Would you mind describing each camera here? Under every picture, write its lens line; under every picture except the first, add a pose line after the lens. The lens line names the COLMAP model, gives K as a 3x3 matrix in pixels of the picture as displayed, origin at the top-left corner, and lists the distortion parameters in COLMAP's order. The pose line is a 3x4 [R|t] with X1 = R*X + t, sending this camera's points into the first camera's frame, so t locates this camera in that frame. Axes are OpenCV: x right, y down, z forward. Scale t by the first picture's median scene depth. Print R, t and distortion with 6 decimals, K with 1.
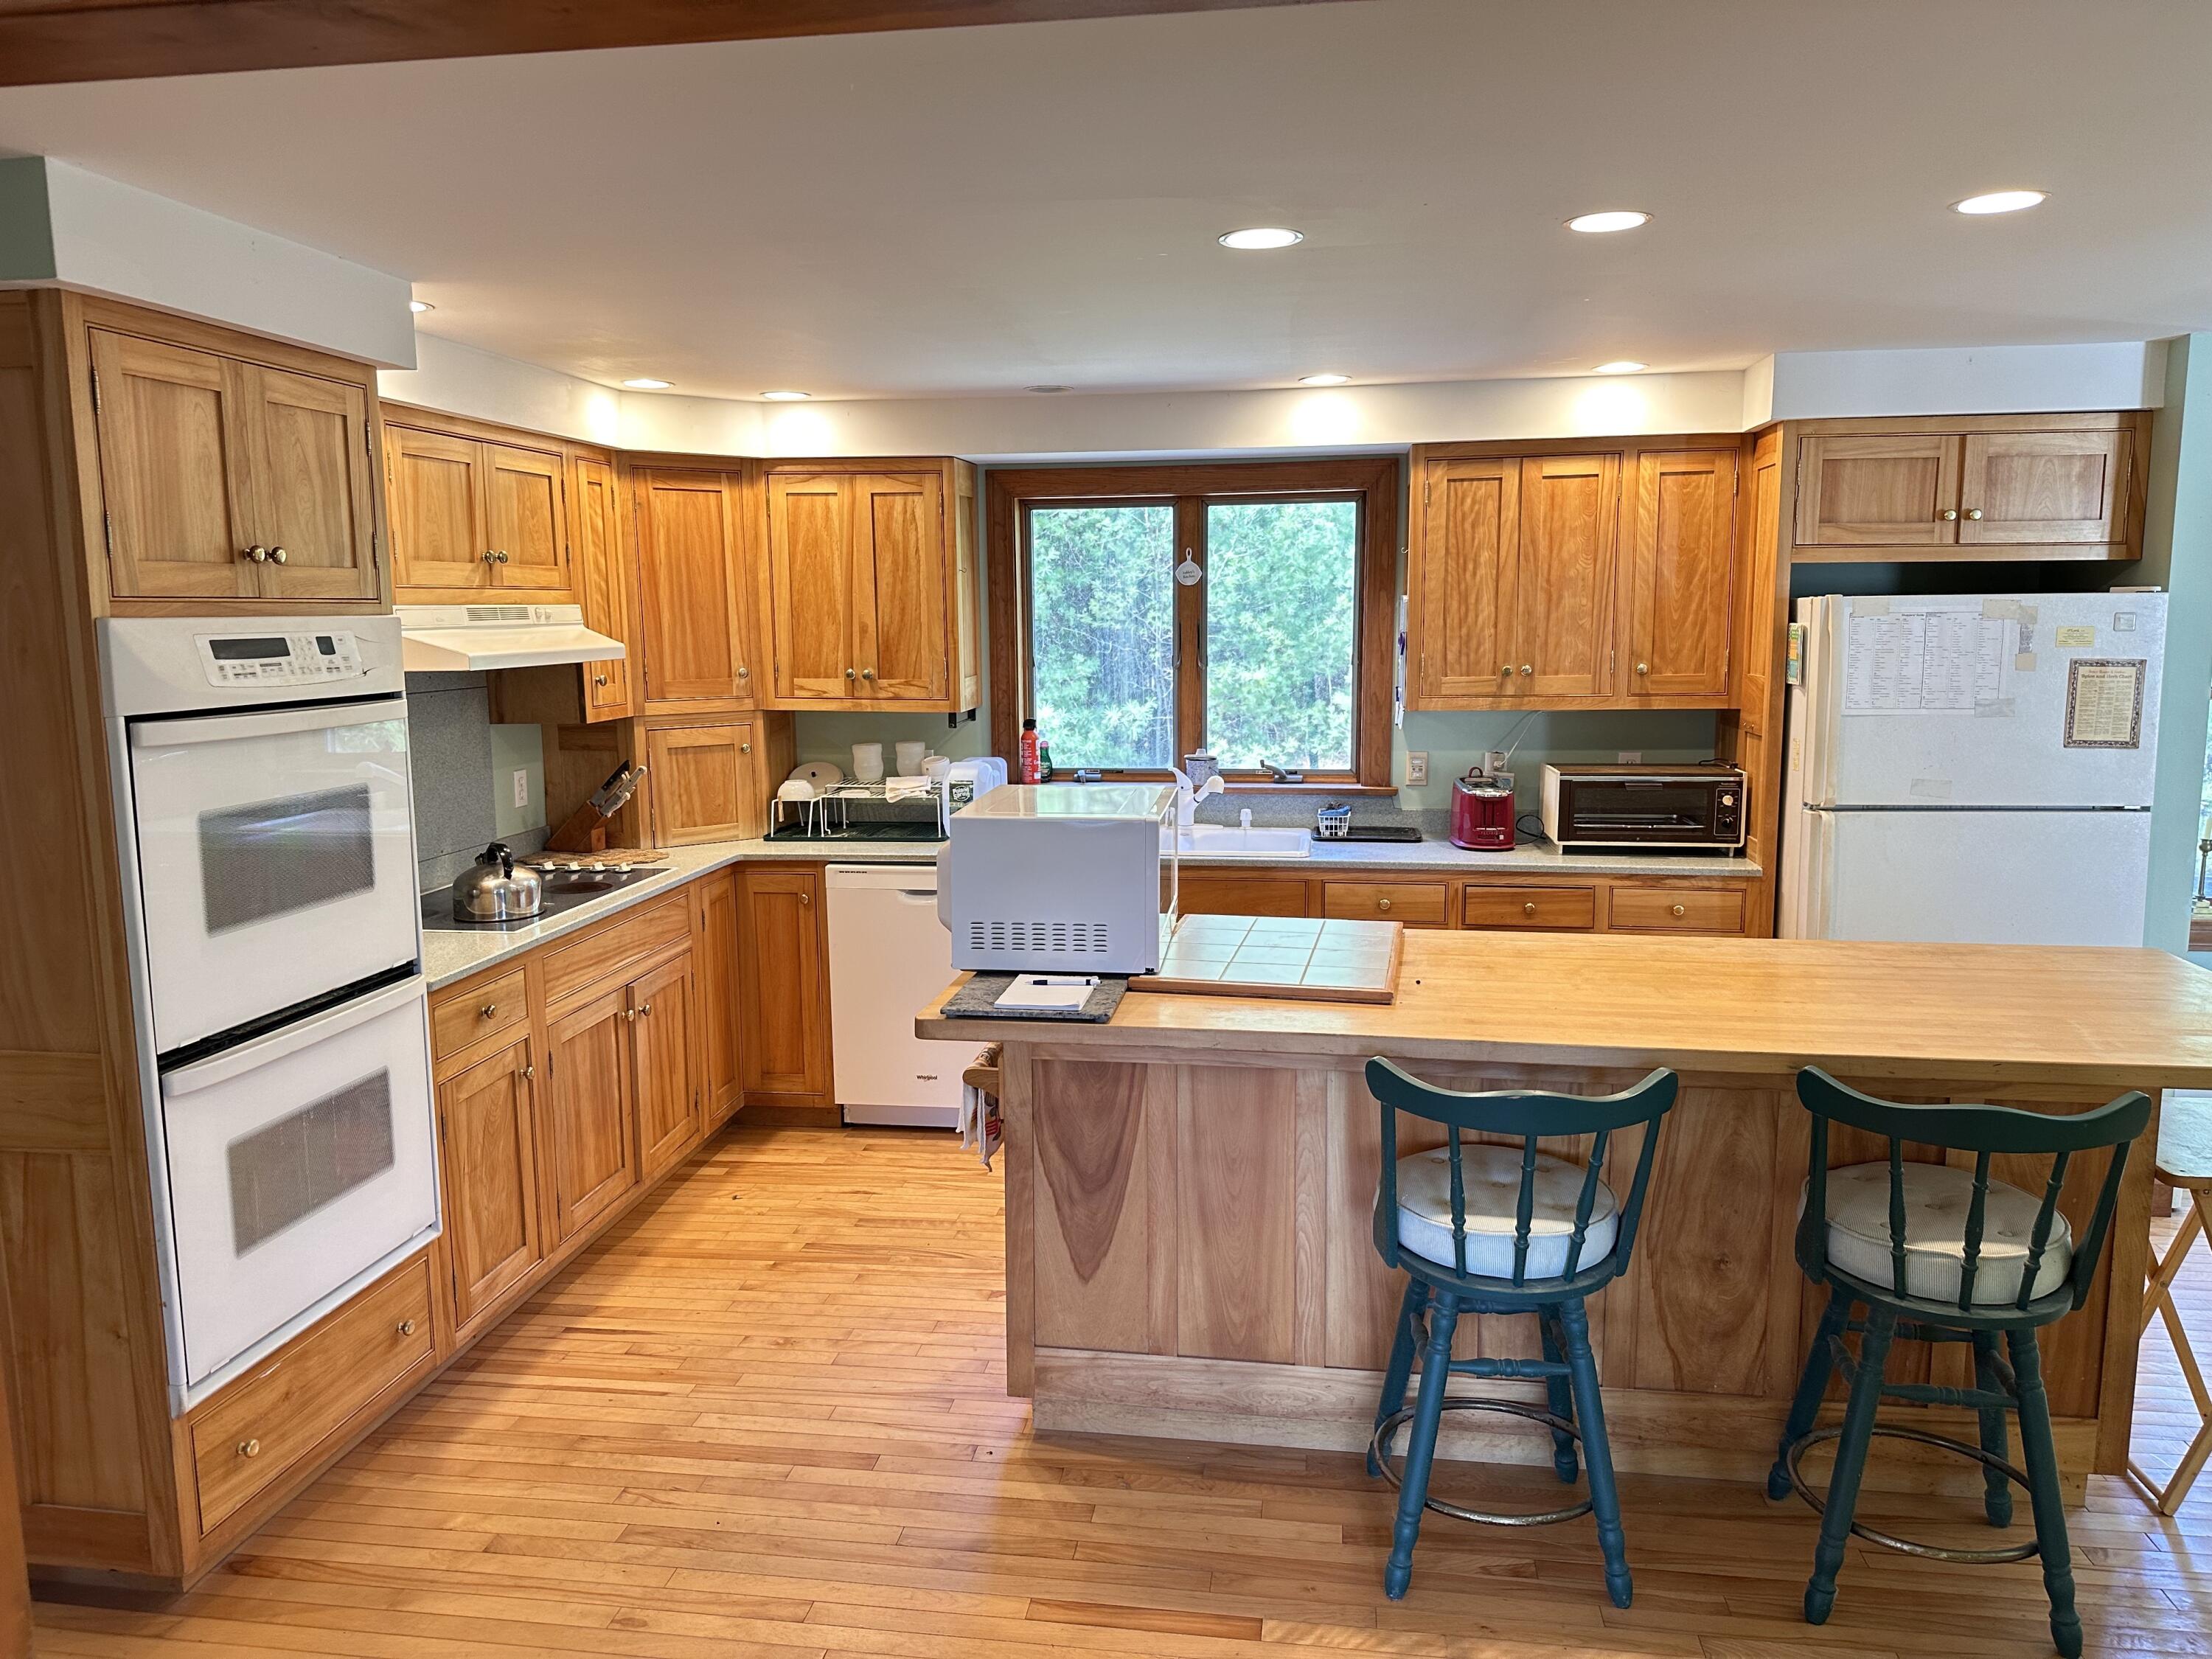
lens RADIAL K [[1552.6, 0, 1106.0], [0, 1552.6, 829.5], [0, 0, 1]] dist [0.090609, -0.135726]
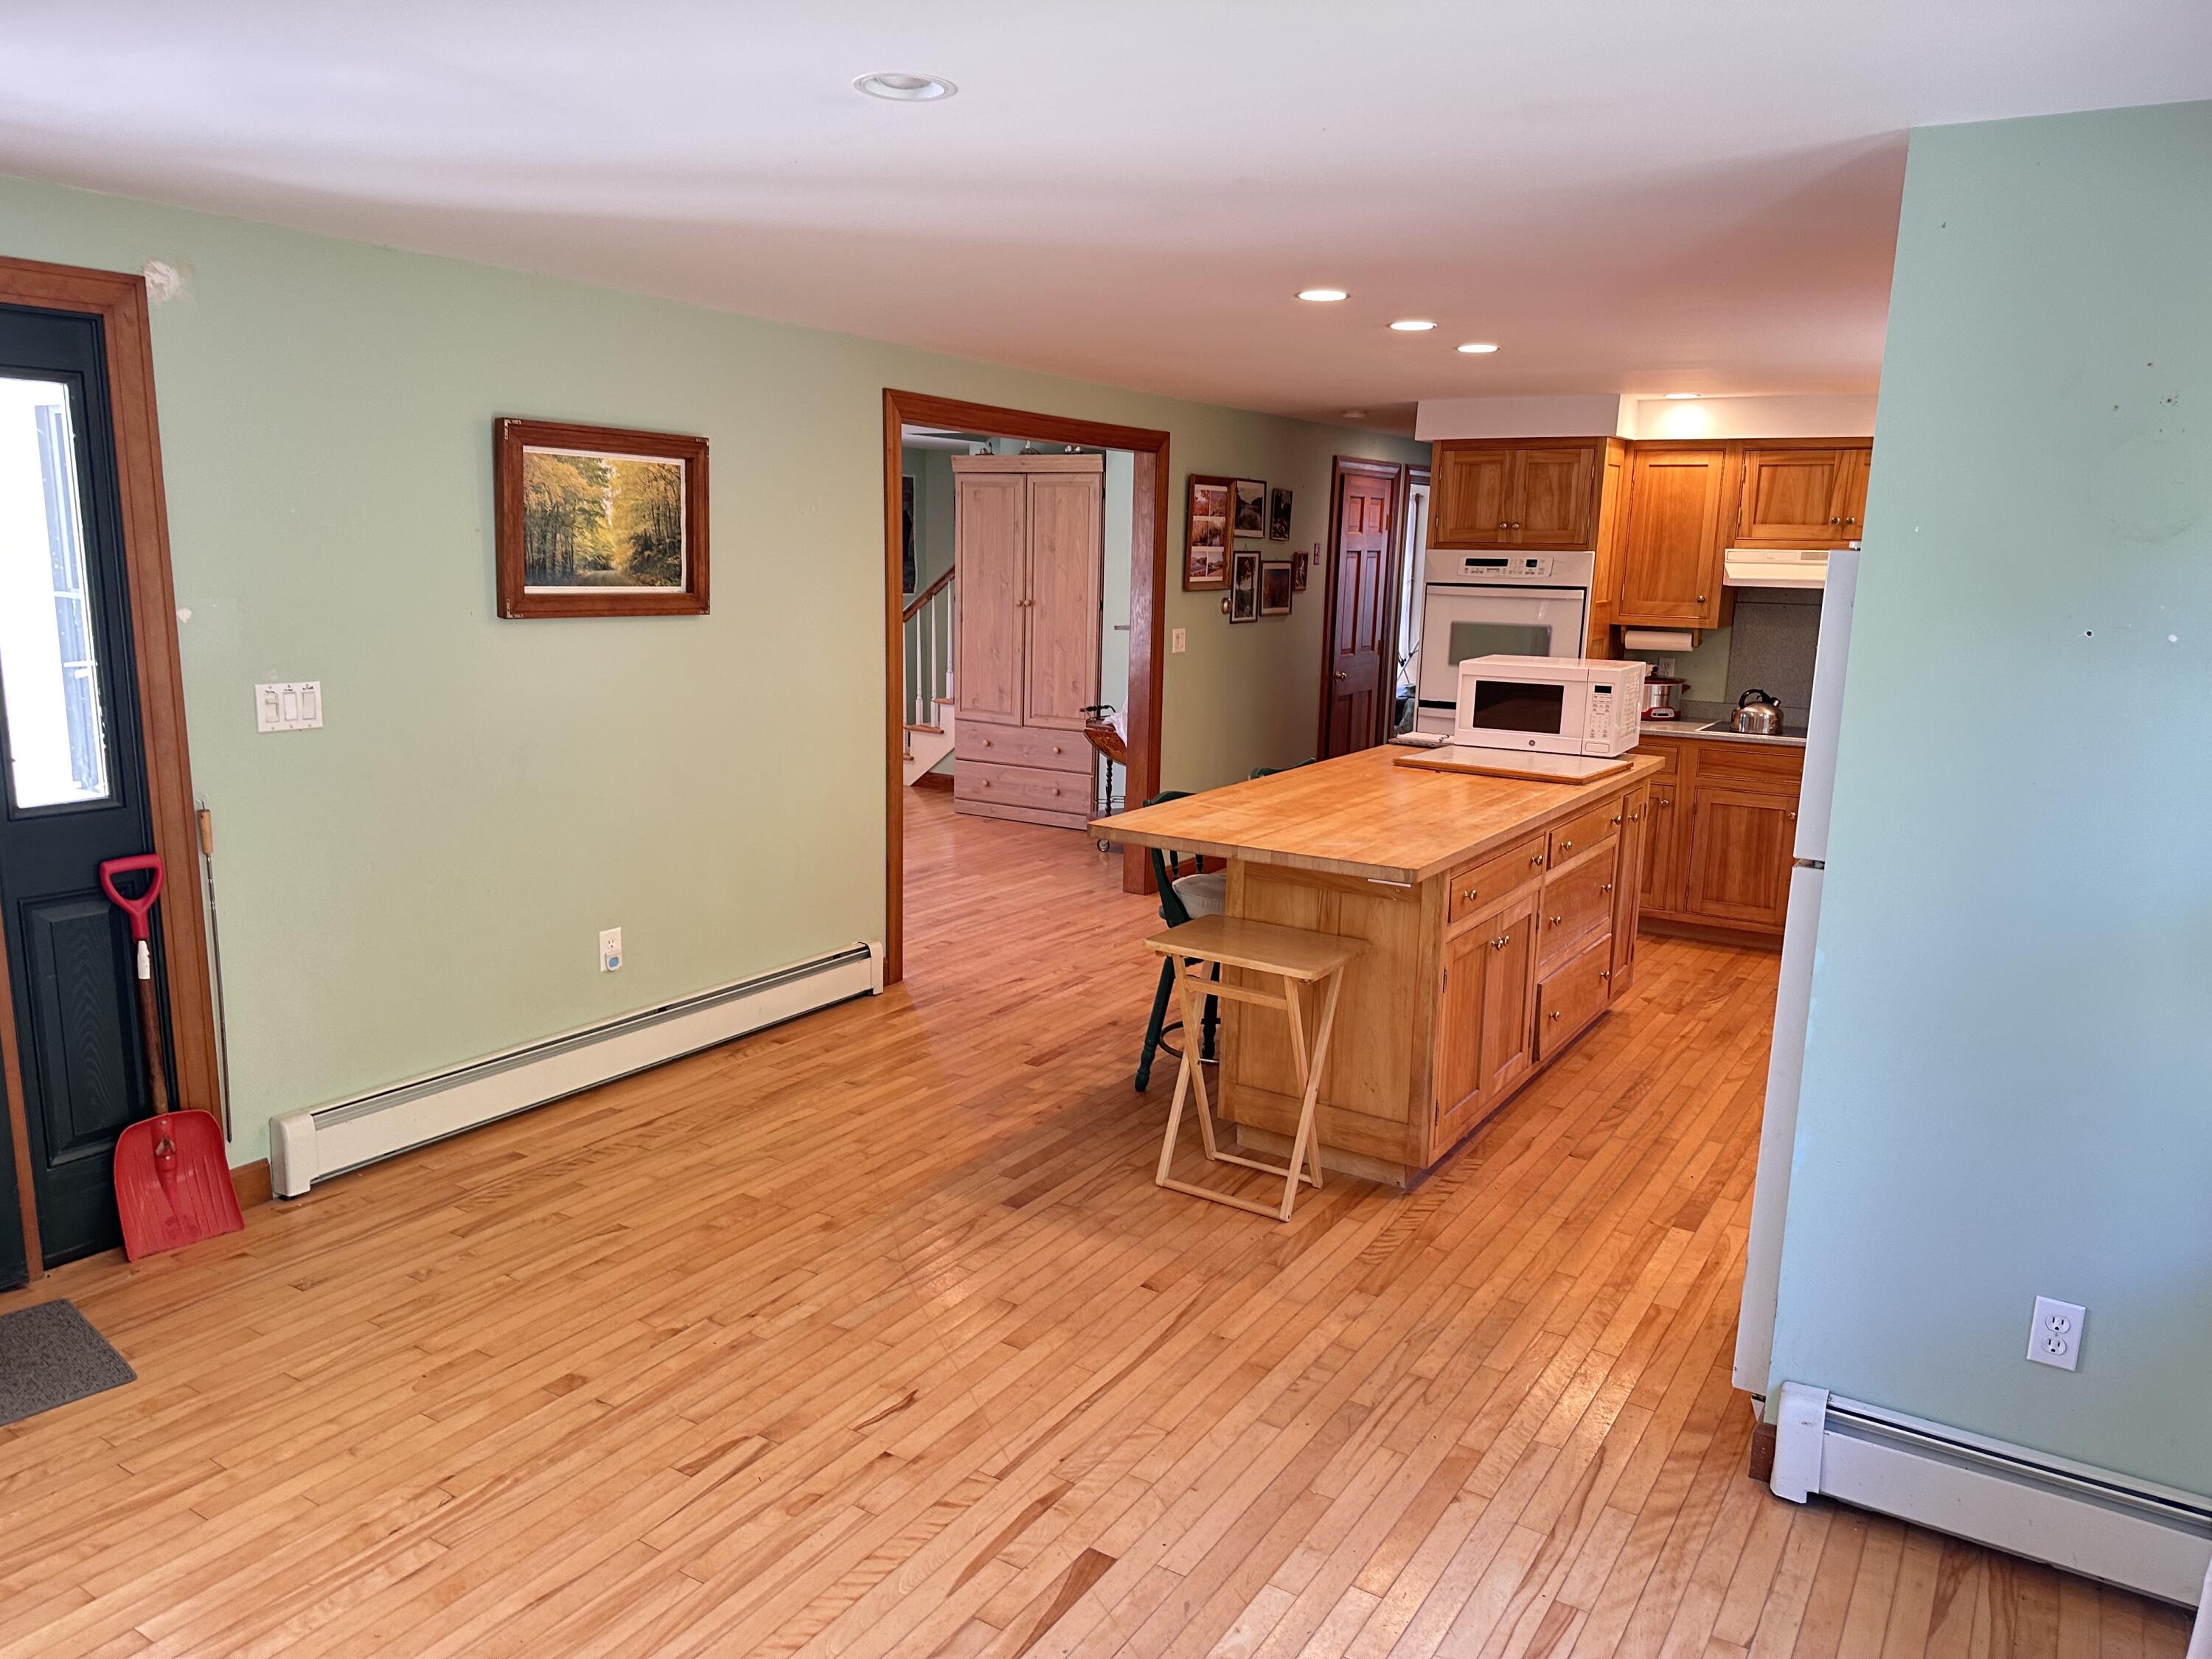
lens RADIAL K [[1521.0, 0, 1100.2], [0, 1521.0, 824.1], [0, 0, 1]] dist [0.109357, -0.168067]
pose [[-0.406007, 0.163695, -0.899090, 1.317175], [-0.150579, 0.958397, 0.242491, -0.138172], [0.901379, 0.233837, -0.364467, 0.912757]]
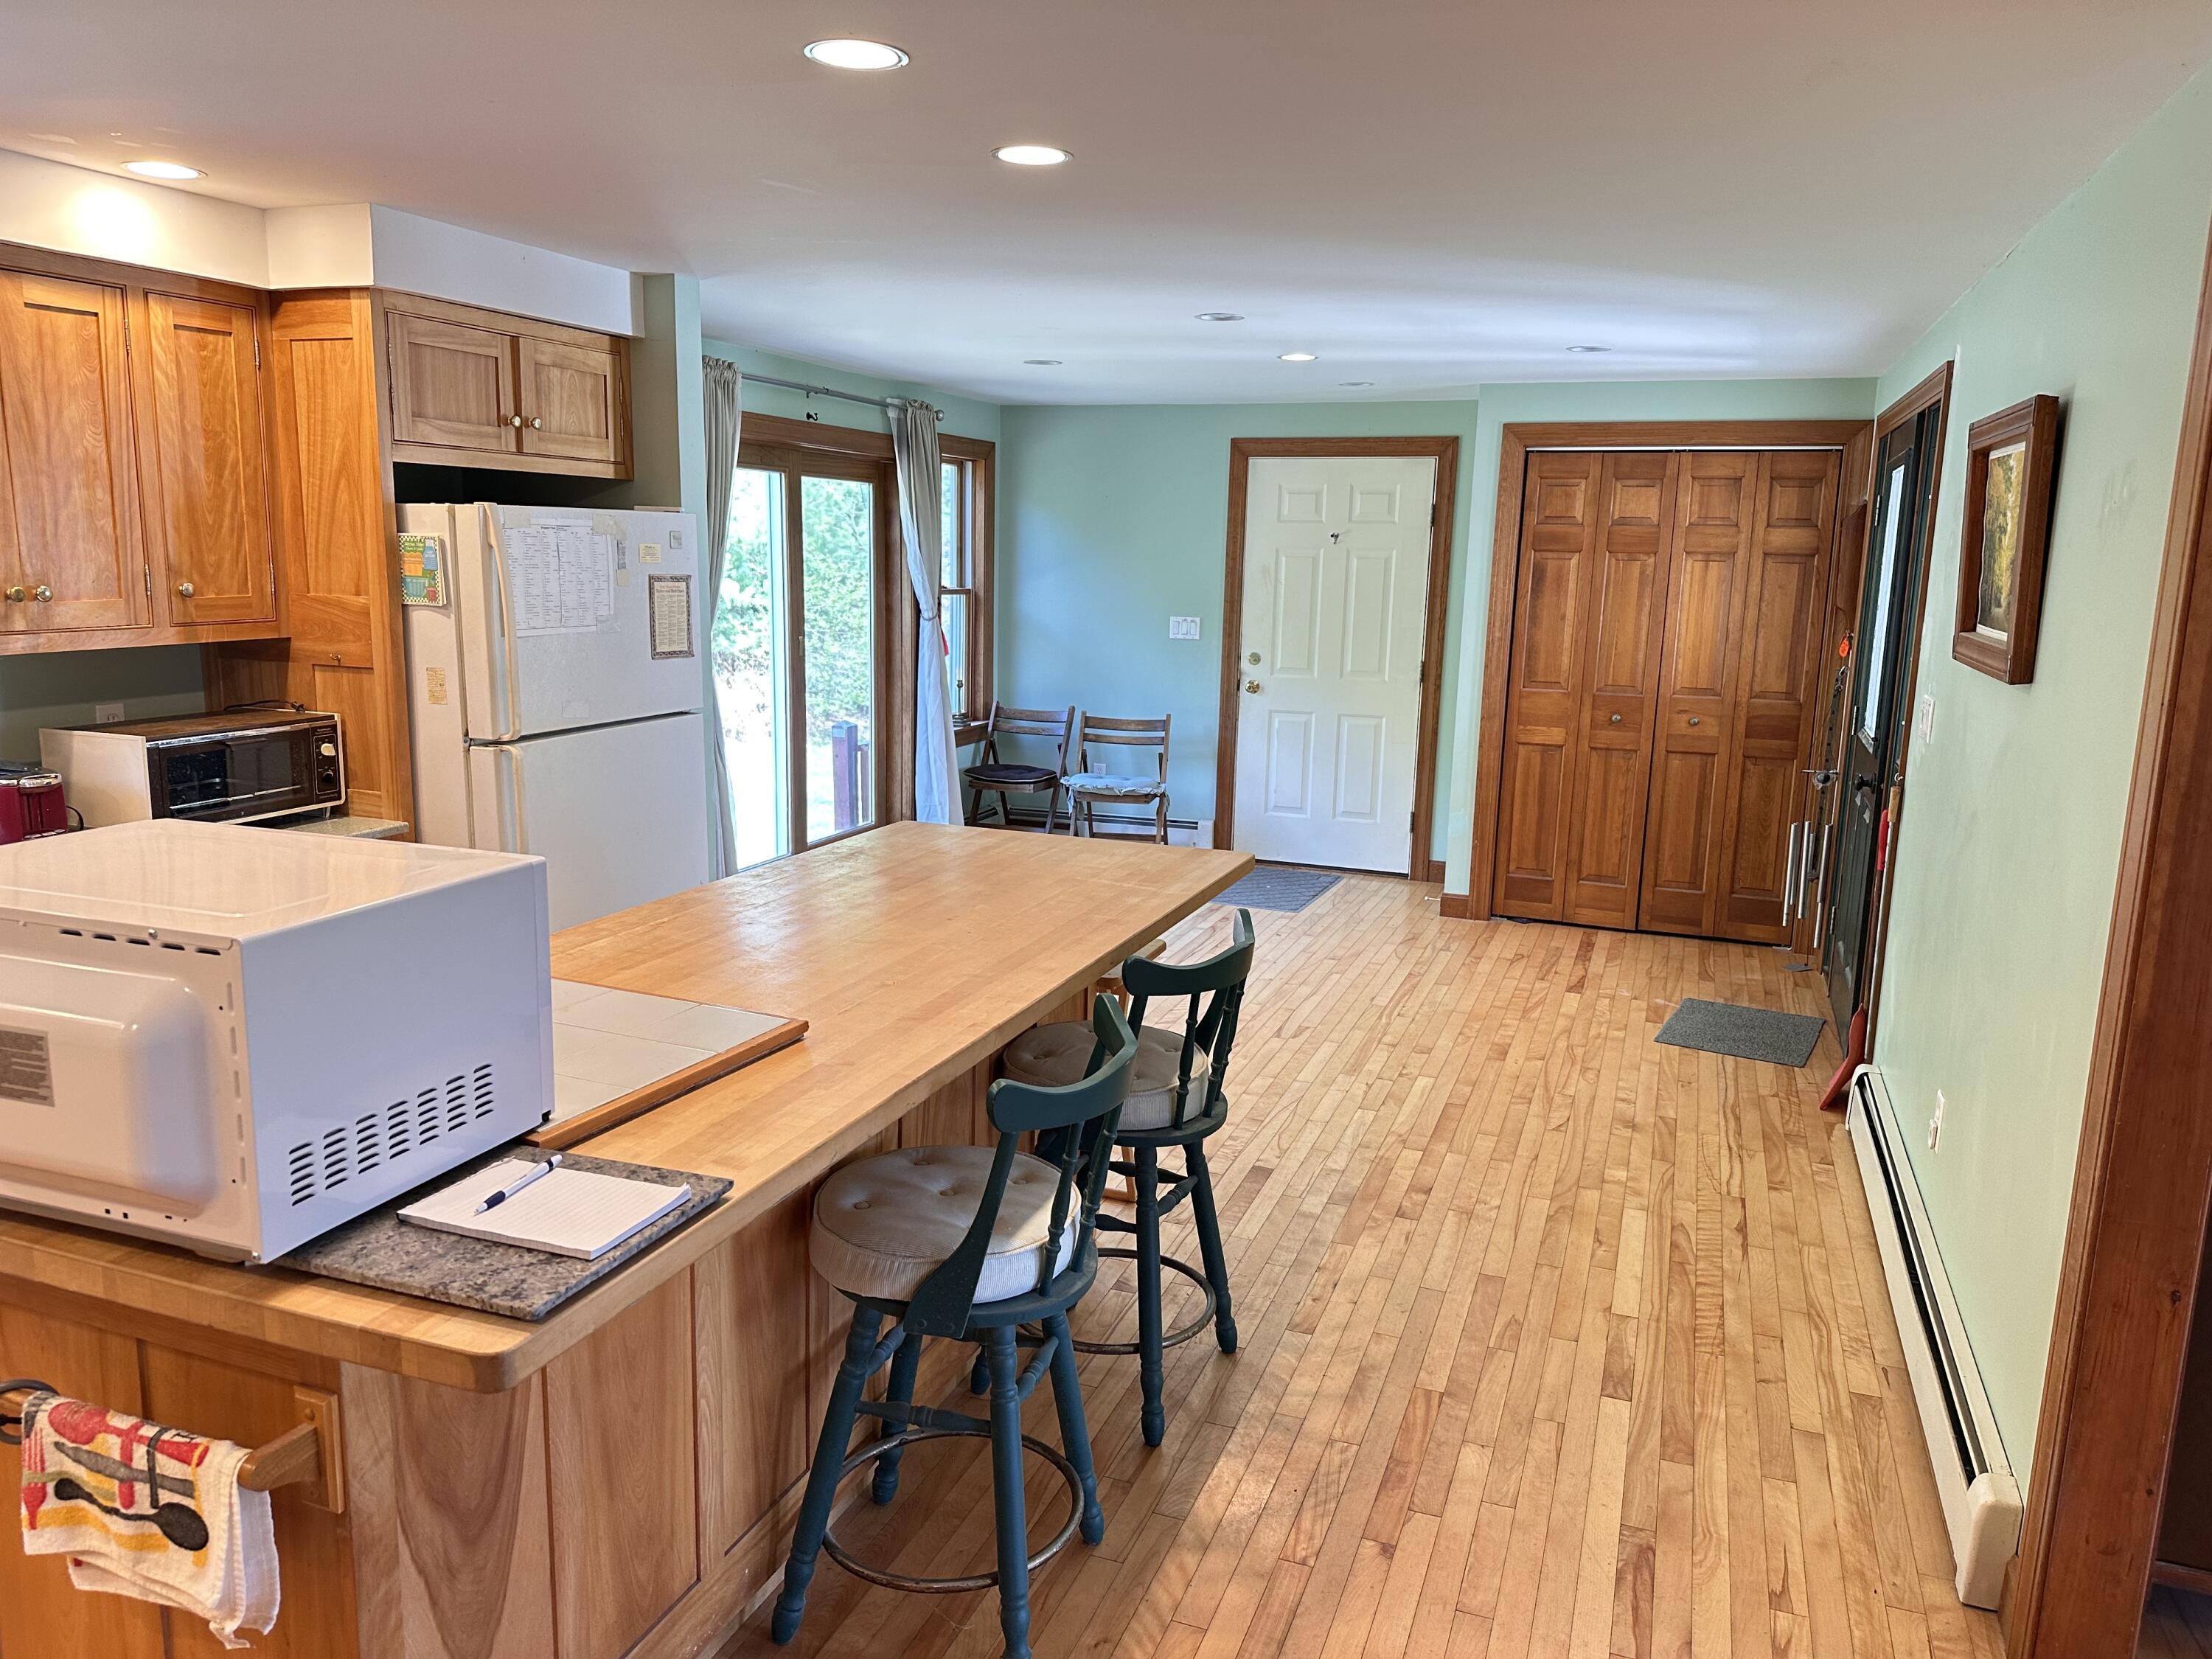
lens RADIAL K [[1552.6, 0, 1106.0], [0, 1552.6, 829.5], [0, 0, 1]] dist [0.090609, -0.135726]
pose [[0.213131, -0.165618, 0.962884, -0.335354], [0.111353, 0.983224, 0.144469, -0.054517], [-0.970657, 0.076429, 0.227997, 0.452223]]
